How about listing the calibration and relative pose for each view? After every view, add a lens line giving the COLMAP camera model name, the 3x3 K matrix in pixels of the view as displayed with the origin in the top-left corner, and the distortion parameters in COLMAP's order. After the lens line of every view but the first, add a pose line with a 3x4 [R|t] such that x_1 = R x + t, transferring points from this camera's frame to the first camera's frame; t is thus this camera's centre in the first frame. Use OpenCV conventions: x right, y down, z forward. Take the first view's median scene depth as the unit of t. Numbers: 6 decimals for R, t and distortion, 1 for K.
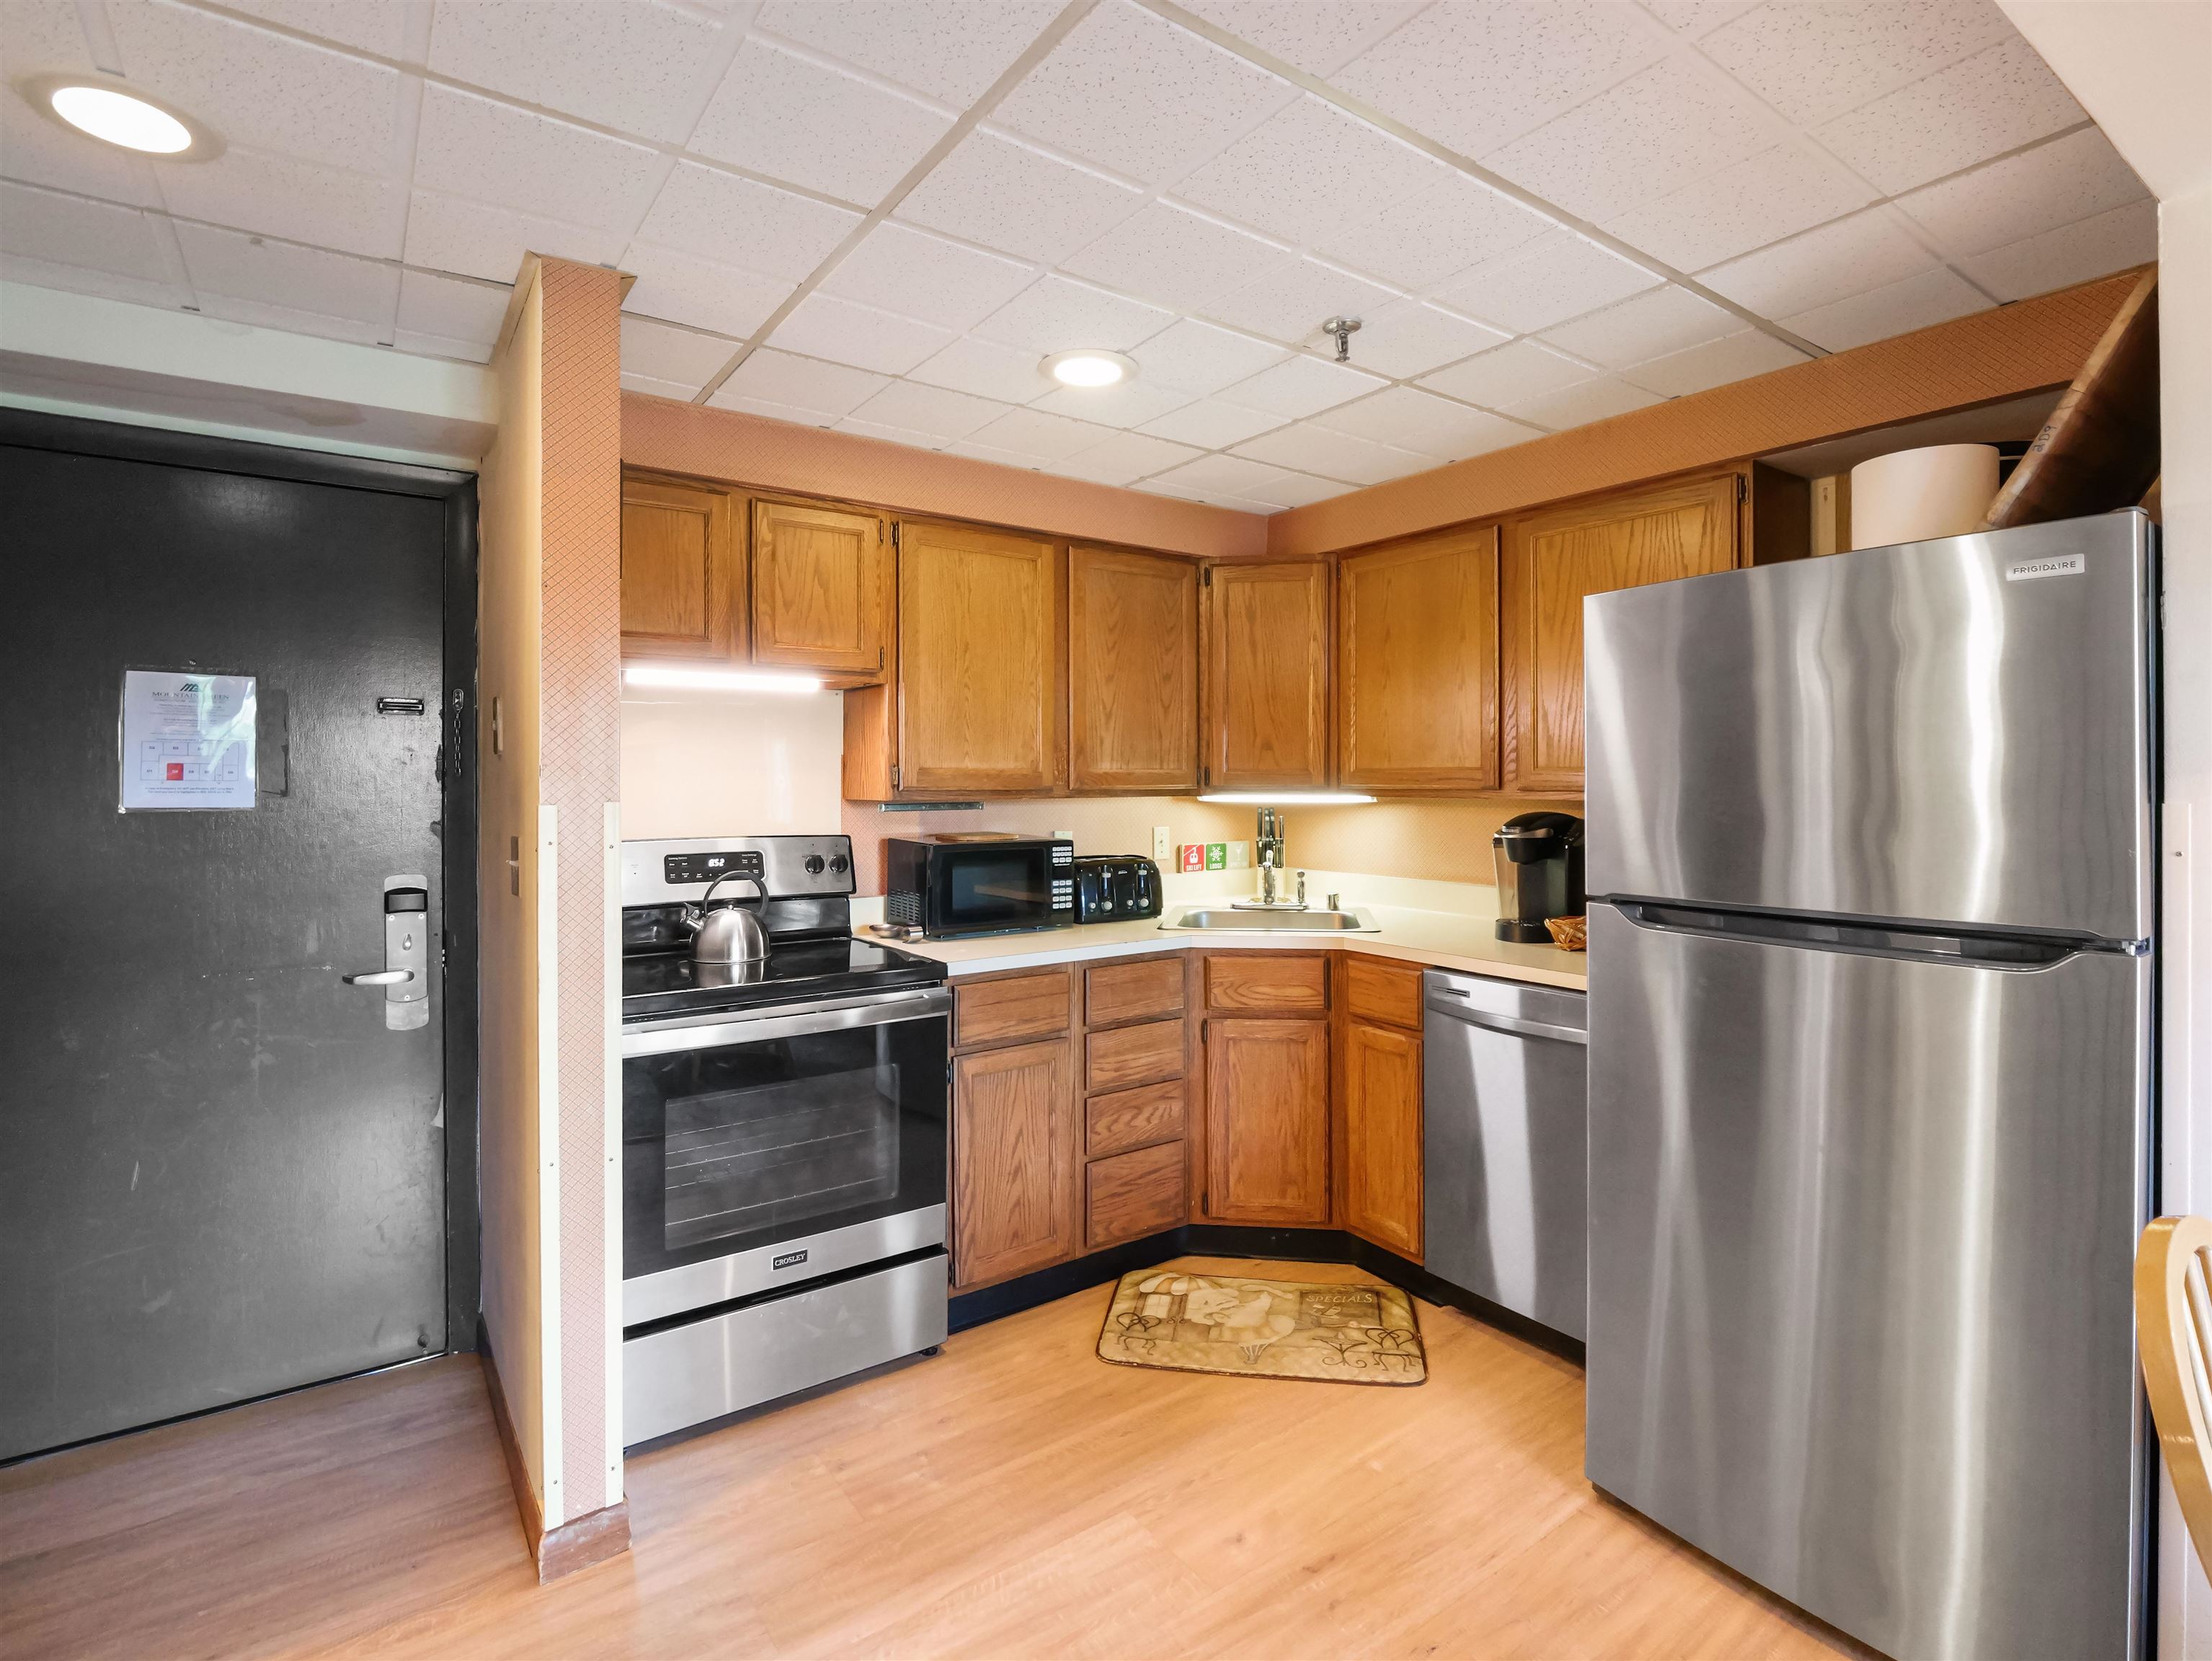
lens RADIAL K [[1092.4, 0, 1089.9], [0, 1092.4, 783.8], [0, 0, 1]] dist [-0.015427, -0.001334]
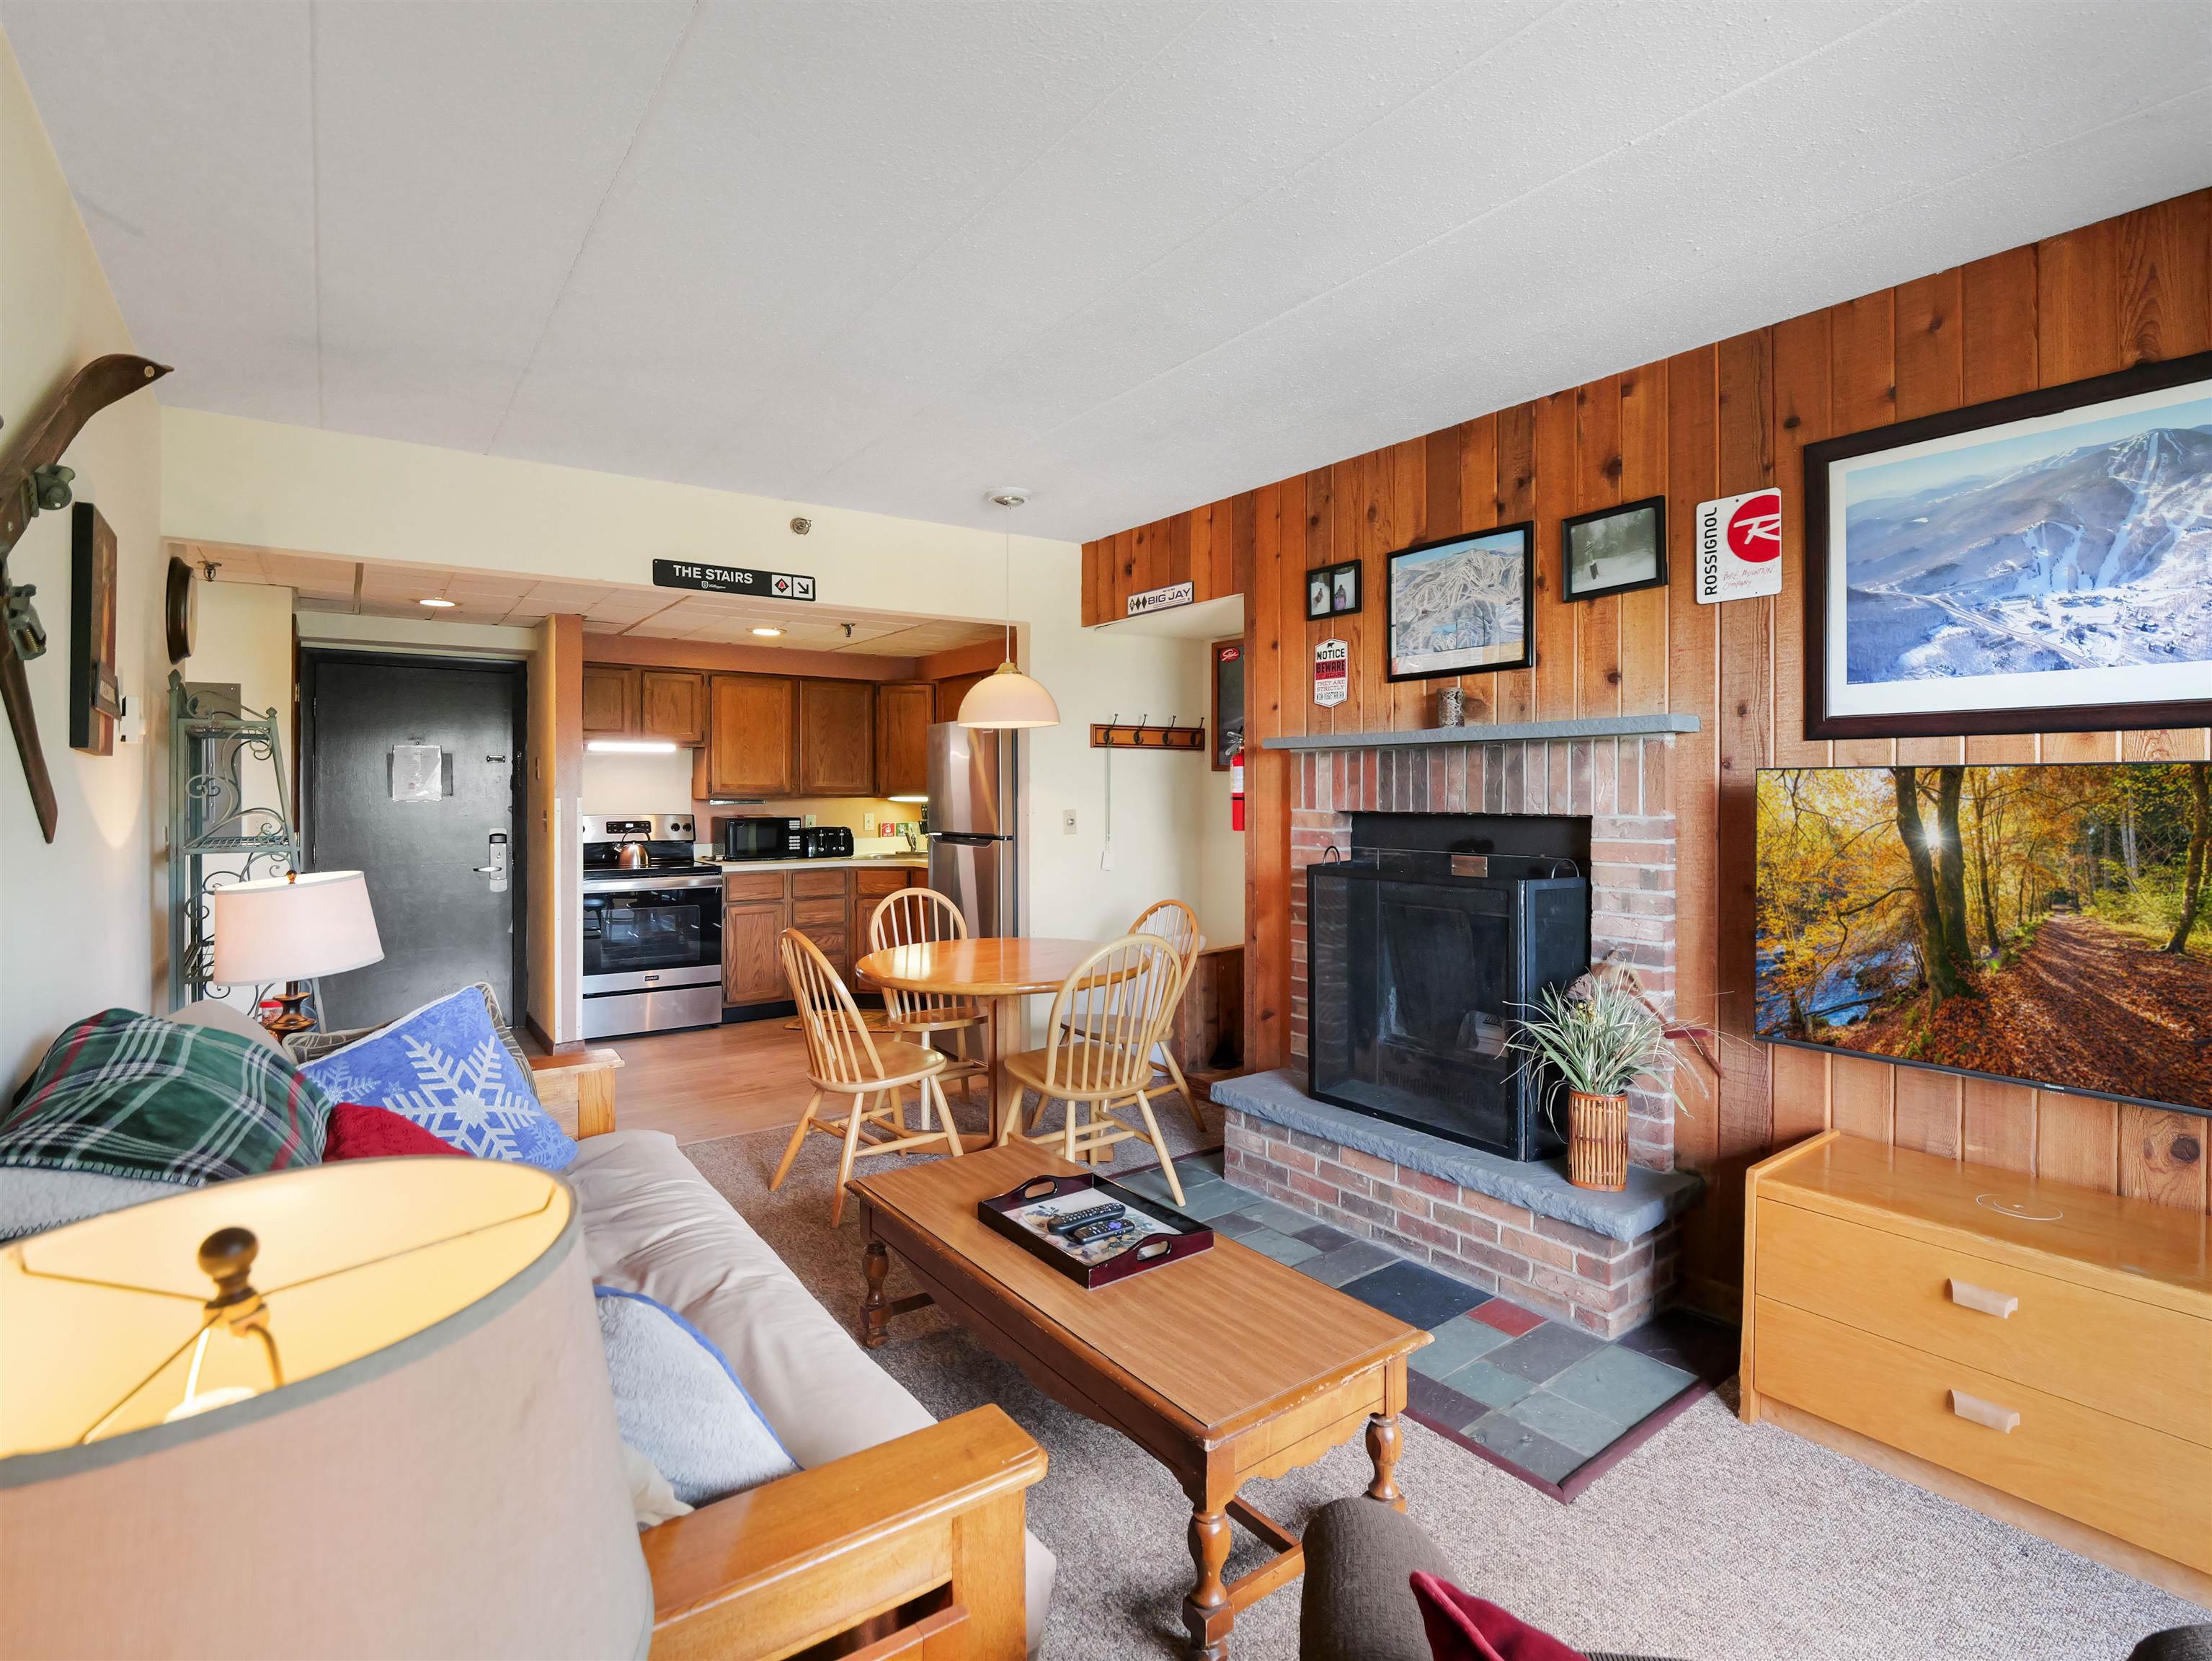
lens RADIAL K [[1092.4, 0, 1103.6], [0, 1092.4, 785.6], [0, 0, 1]] dist [-0.015427, -0.001334]
pose [[0.999928, 0.003431, 0.011460, 0.612134], [-0.003378, 0.999983, -0.004720, -0.003668], [-0.011476, 0.004681, 0.999923, -1.266427]]
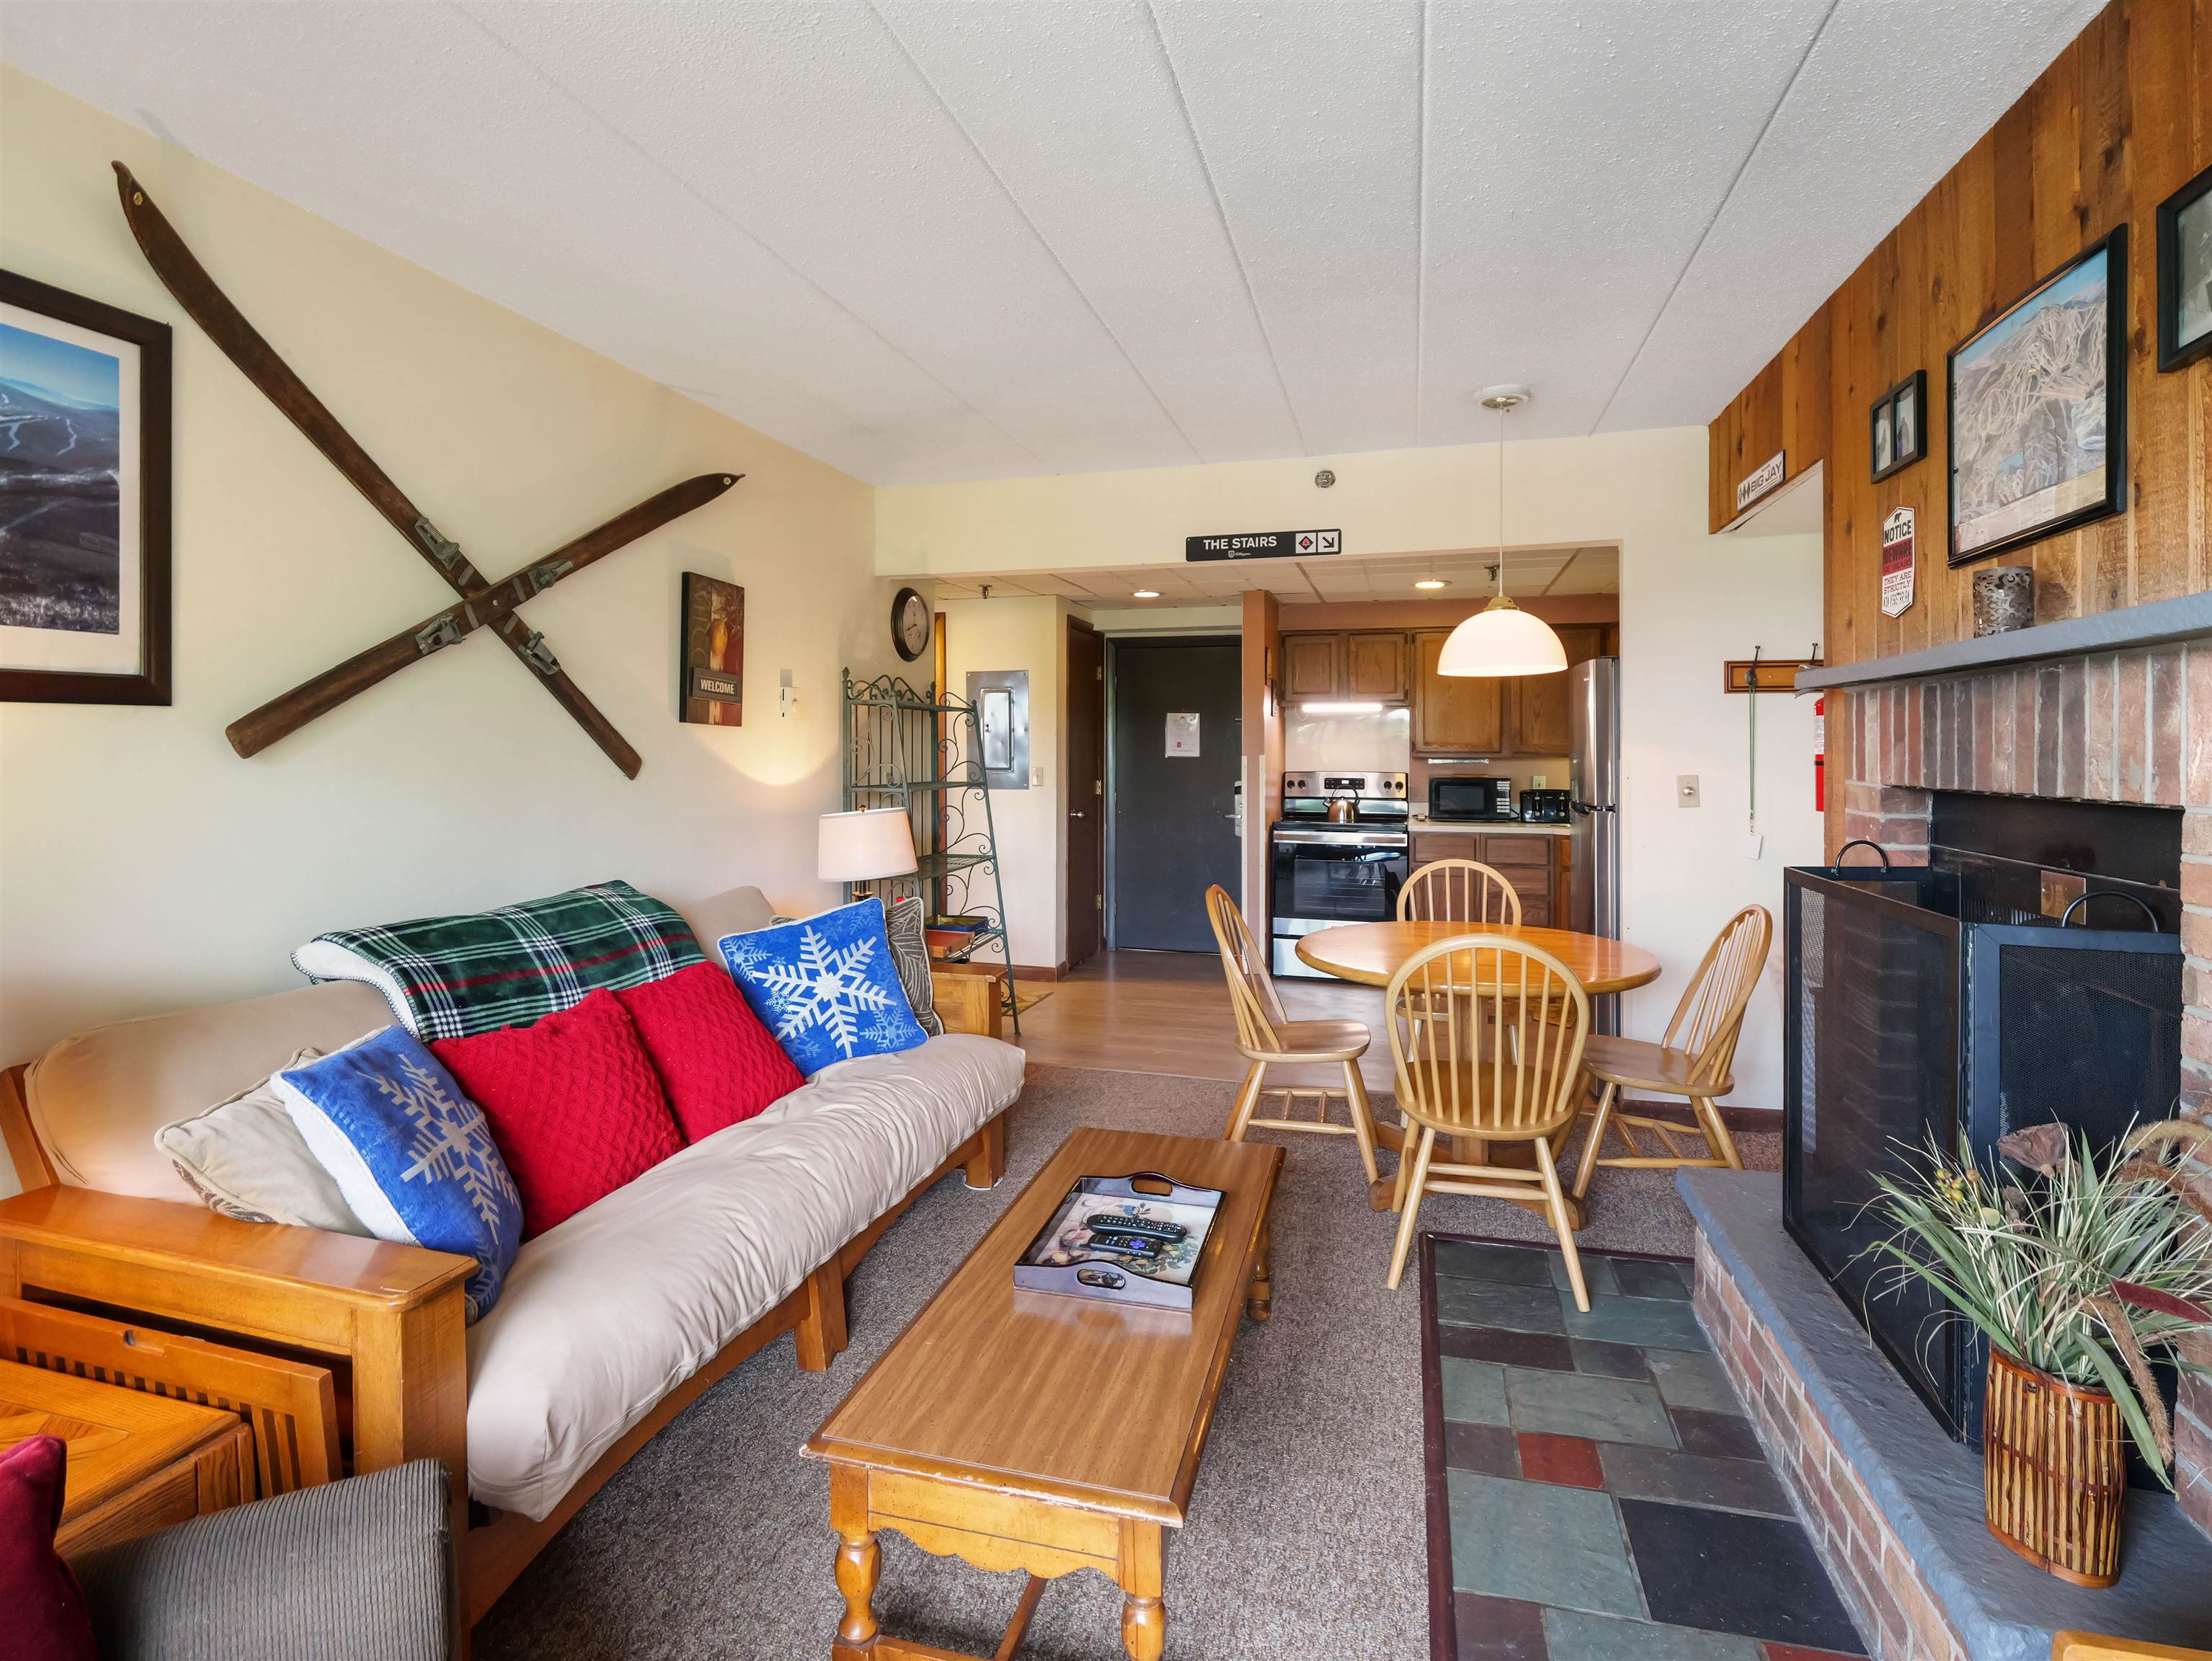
lens RADIAL K [[1092.4, 0, 1098.7], [0, 1092.4, 752.6], [0, 0, 1]] dist [-0.015427, -0.001334]
pose [[0.629213, 0.008614, -0.777185, 1.167109], [-0.004689, 0.999962, 0.007287, -0.007624], [0.777219, -0.000941, 0.629230, -0.922005]]
